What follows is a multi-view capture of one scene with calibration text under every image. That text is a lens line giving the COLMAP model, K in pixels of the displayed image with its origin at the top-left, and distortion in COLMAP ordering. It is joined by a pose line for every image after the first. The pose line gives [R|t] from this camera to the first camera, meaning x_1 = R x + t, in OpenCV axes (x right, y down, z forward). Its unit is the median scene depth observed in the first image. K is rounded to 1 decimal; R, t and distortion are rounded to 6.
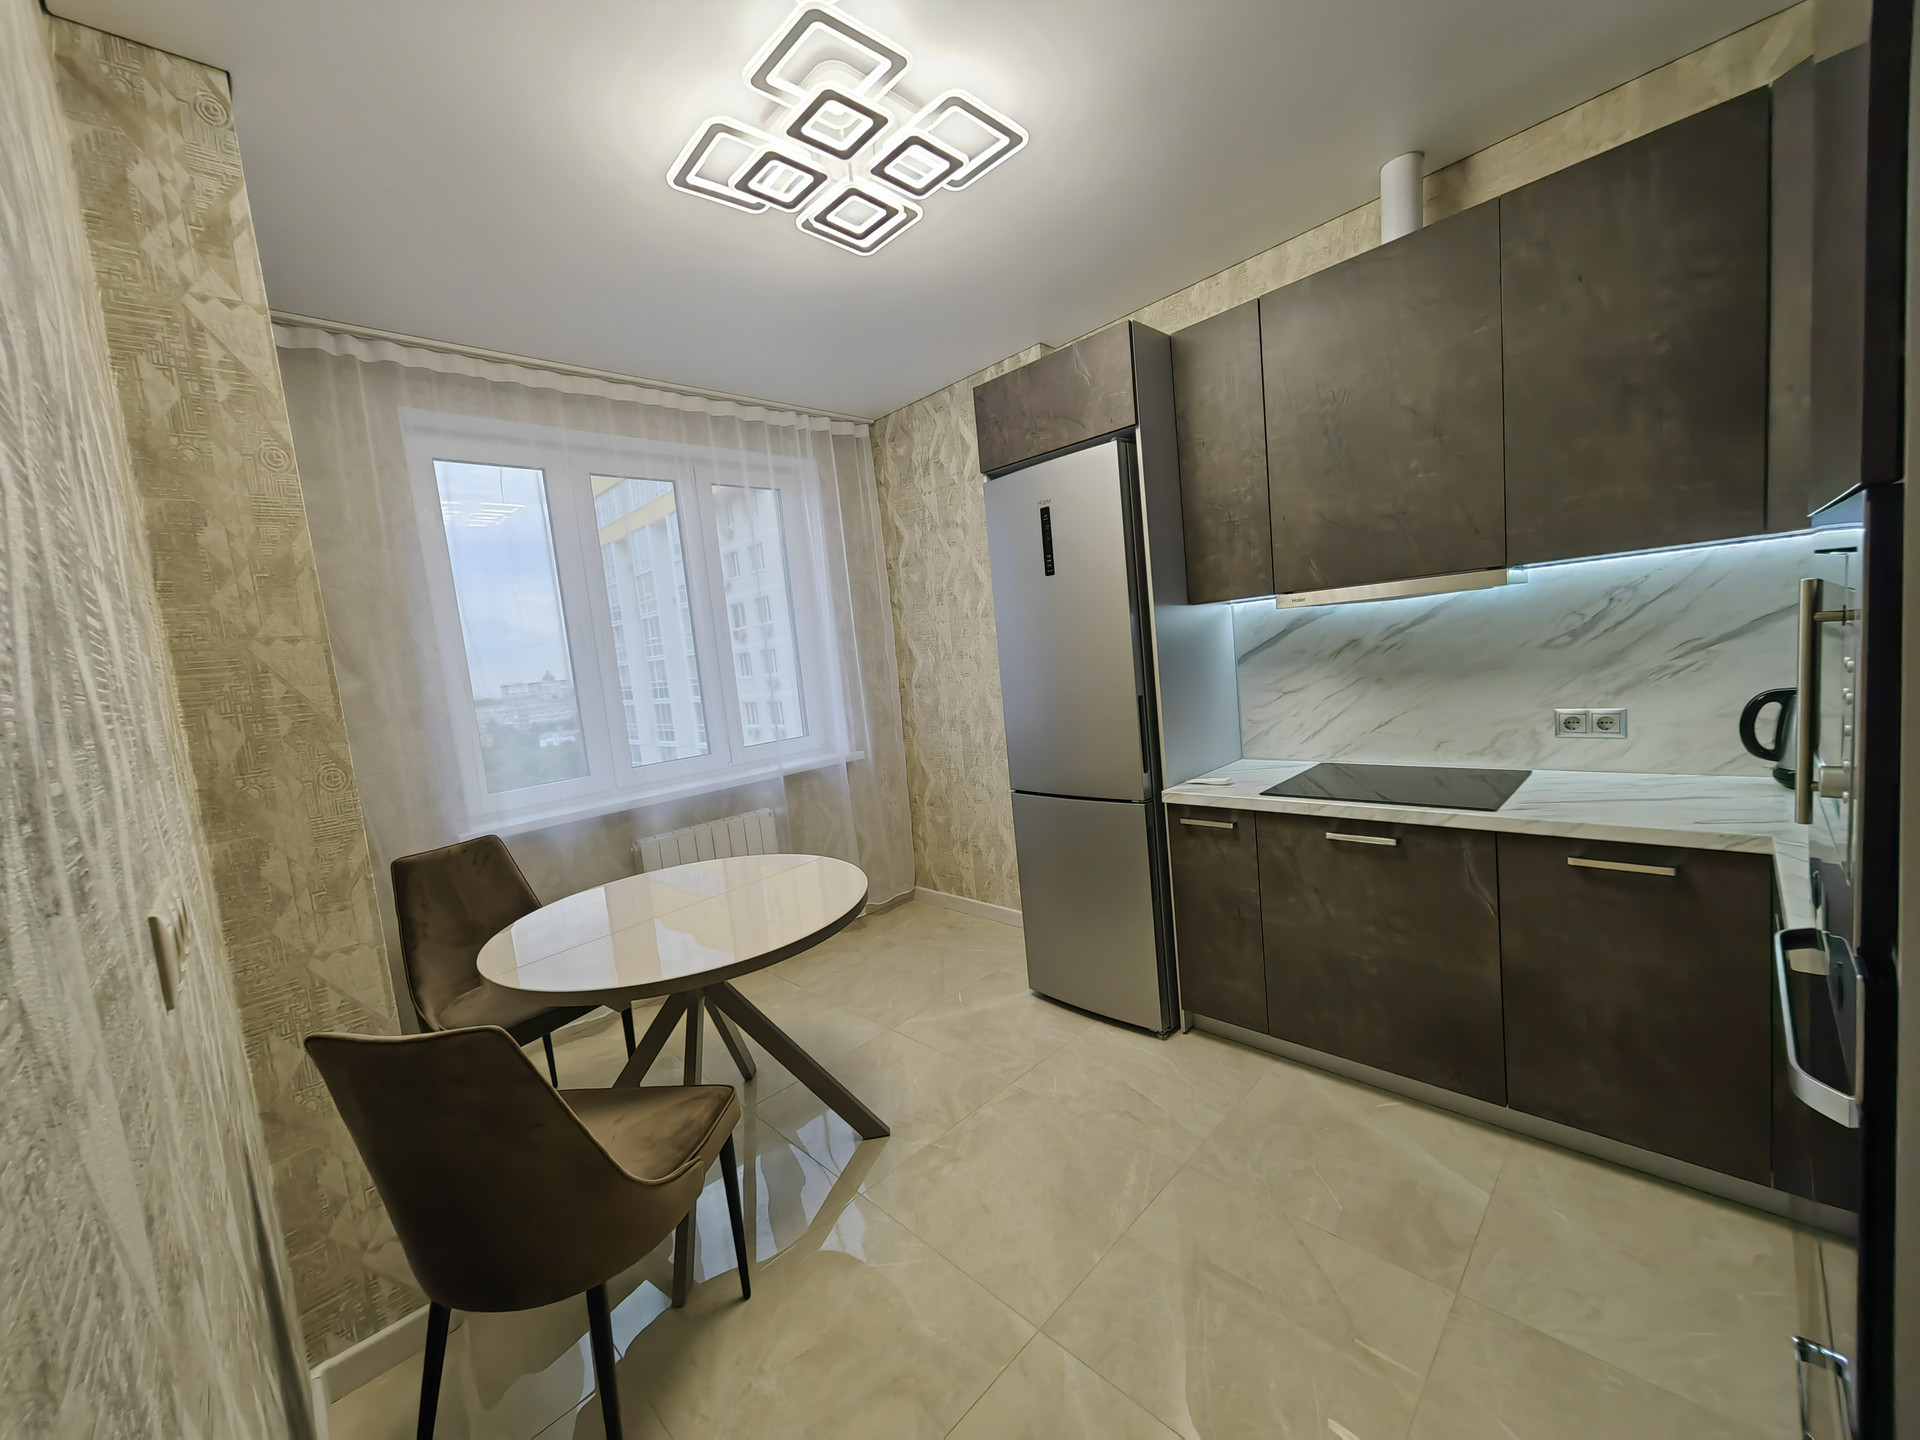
lens RADIAL K [[743.7, 0, 950.1], [0, 743.7, 710.9], [0, 0, 1]] dist [0.008502, -0.002850]
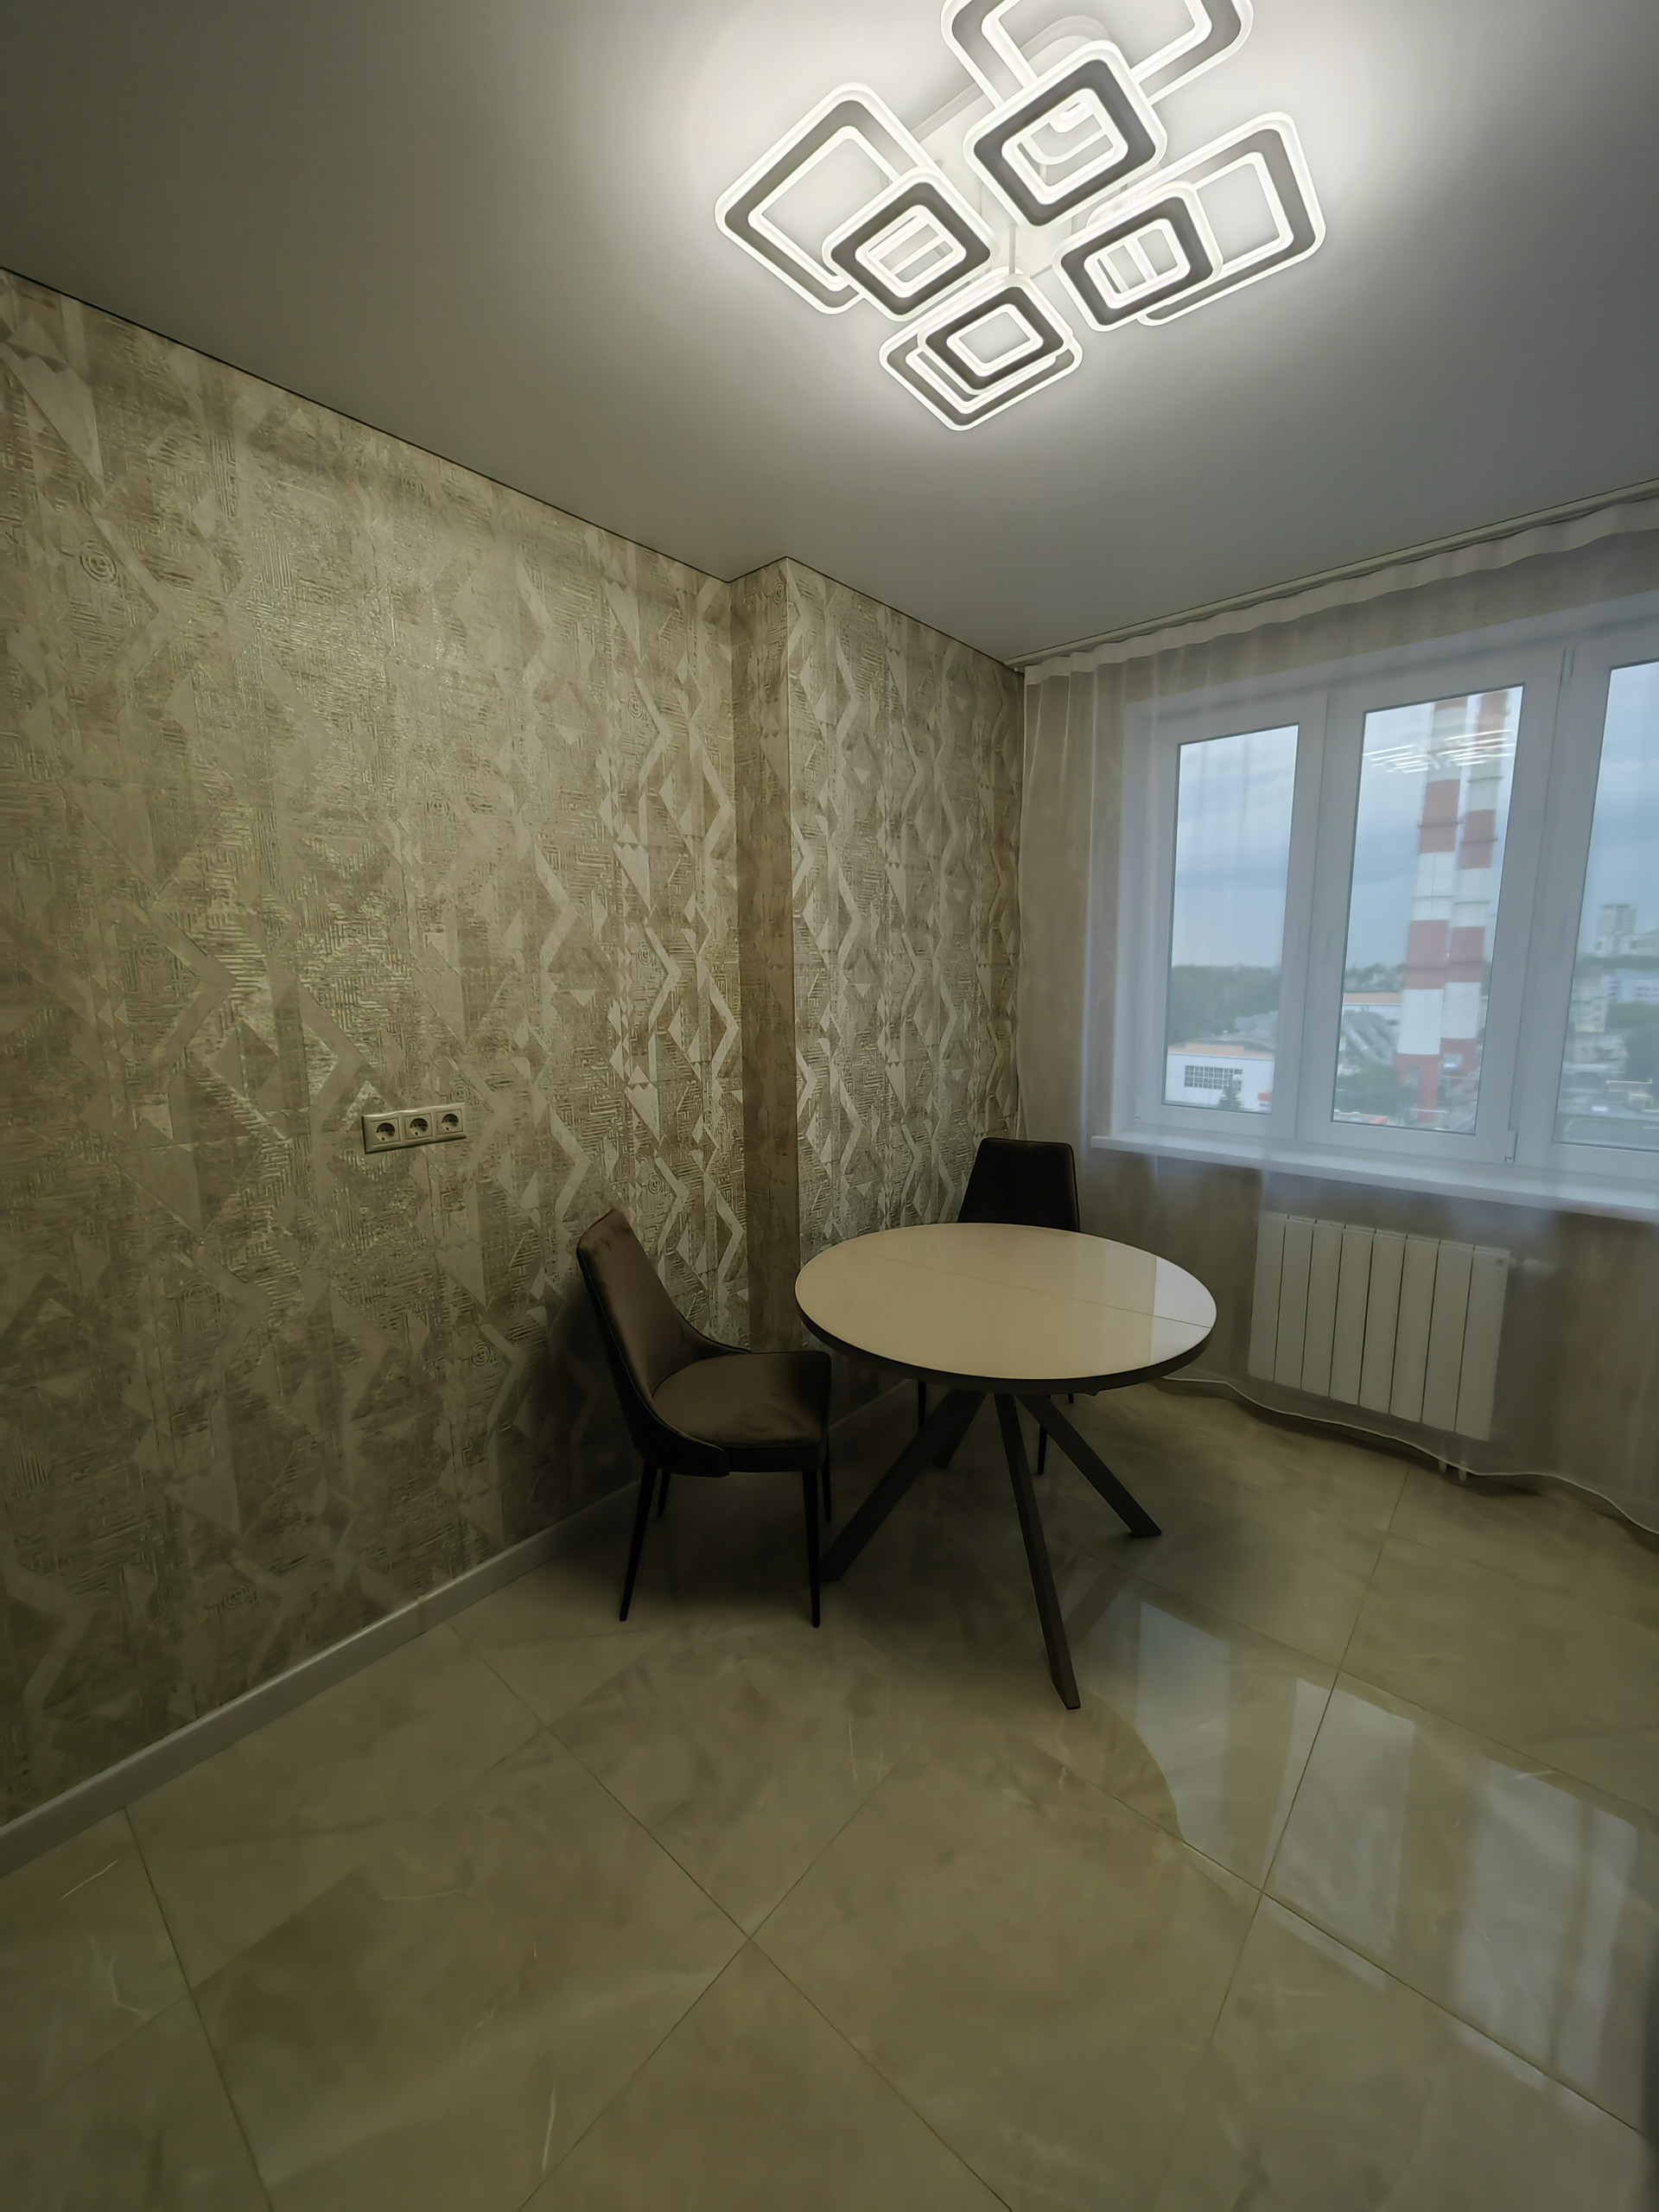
lens RADIAL K [[842.9, 0, 838.5], [0, 842.9, 1091.1], [0, 0, 1]] dist [0.000384, 0.000137]
pose [[0.088256, 0.244724, -0.965568, 0.468520], [-0.079120, 0.968010, 0.238111, -0.158112], [0.992951, 0.055381, 0.104795, 0.577679]]
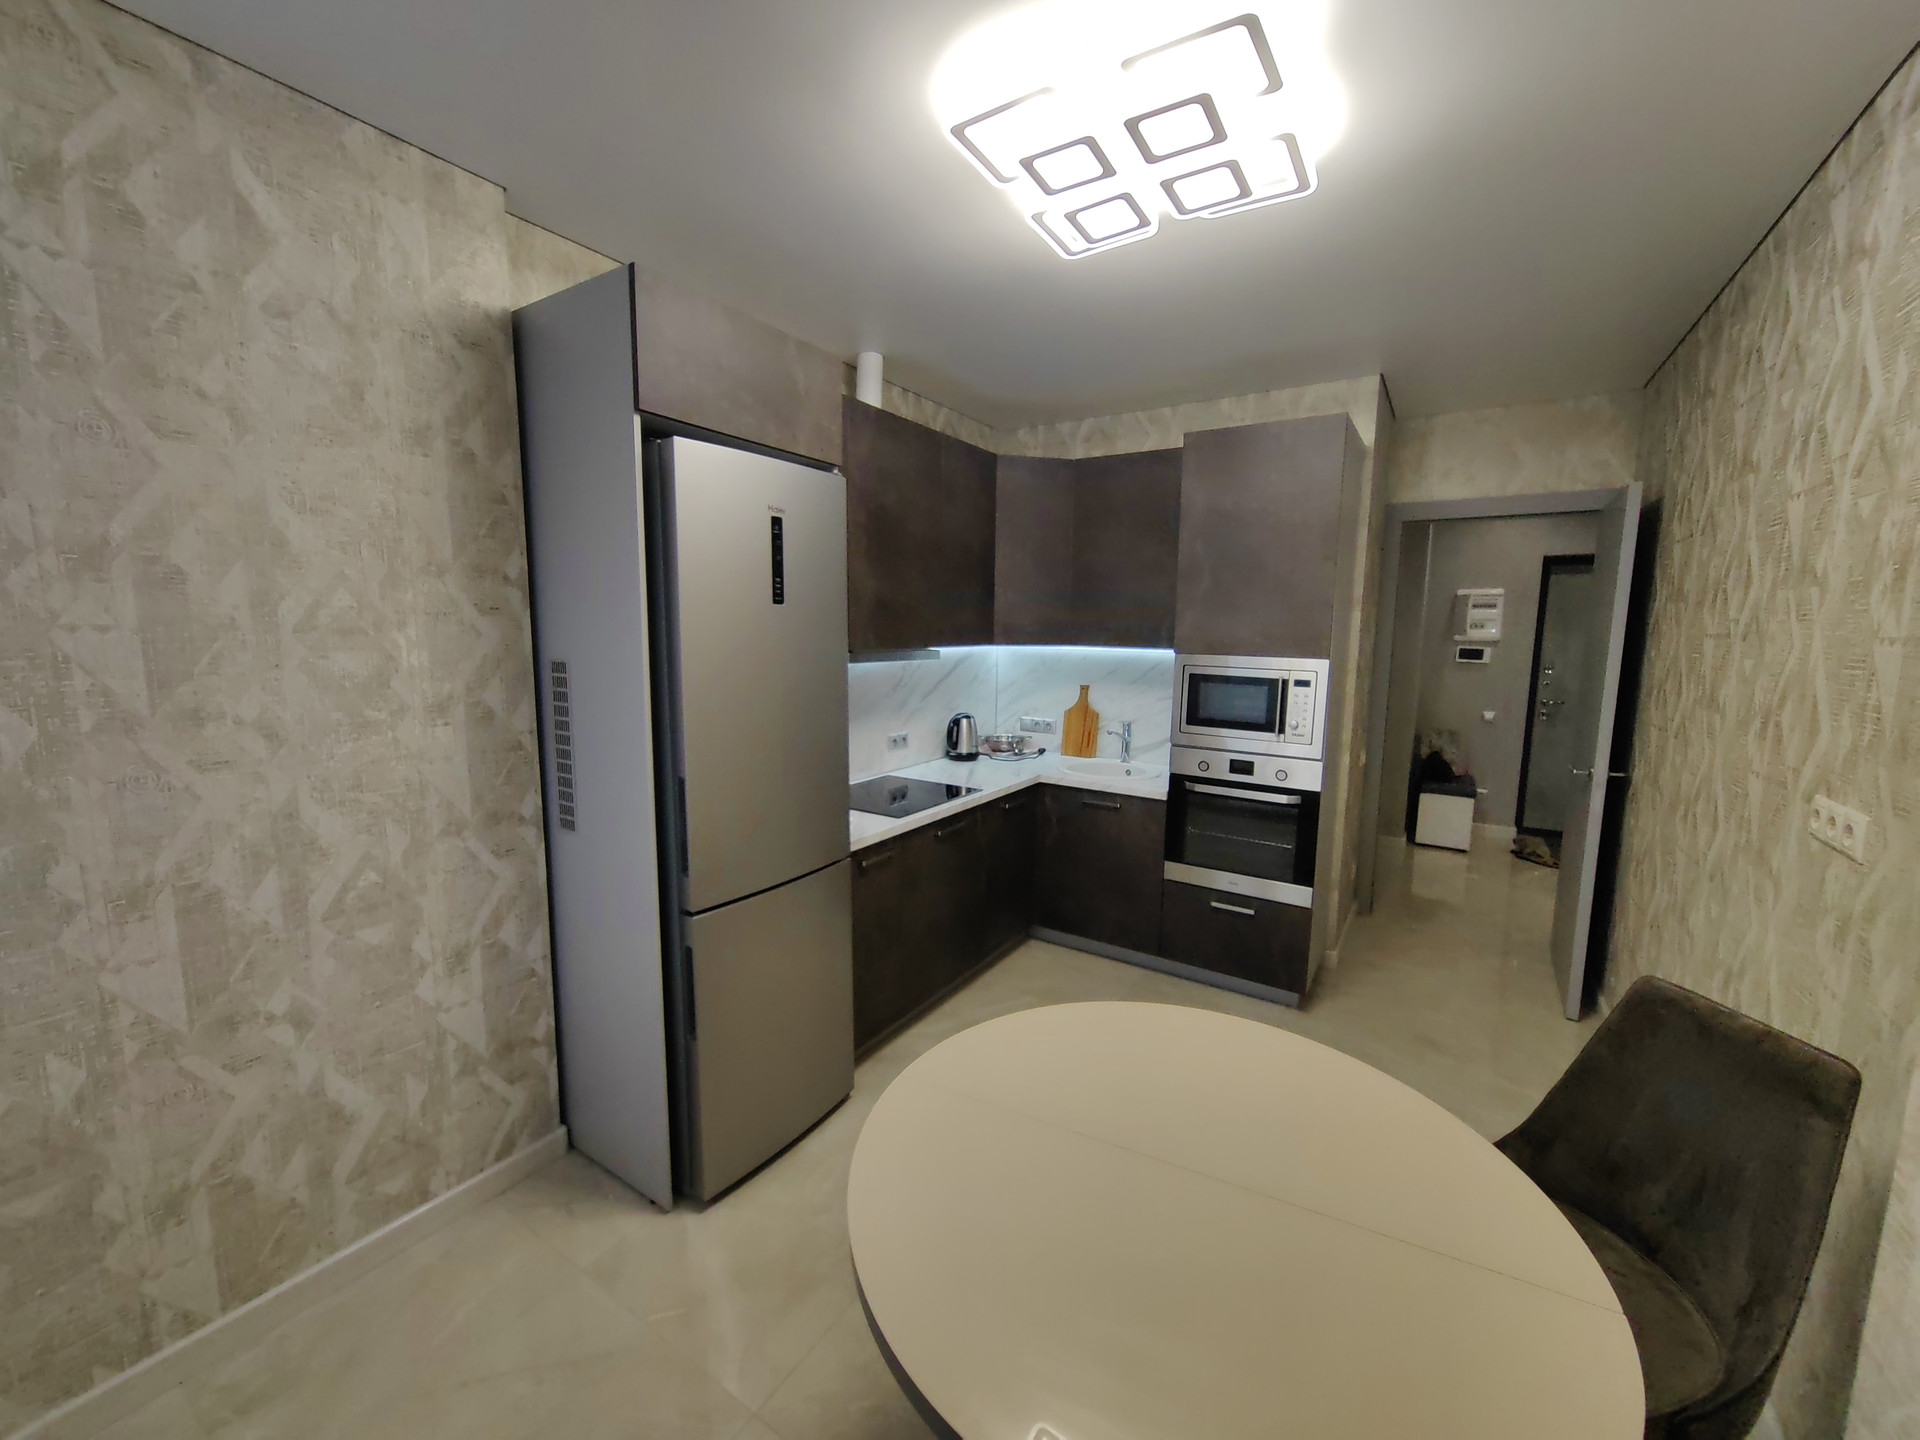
lens RADIAL K [[741.6, 0, 957.1], [0, 741.6, 717.3], [0, 0, 1]] dist [0.003085, 0.000816]
pose [[-0.216608, -0.020760, 0.976038, -0.702144], [0.092142, 0.994876, 0.041609, -0.083426], [-0.971901, 0.098947, -0.213585, 1.046137]]
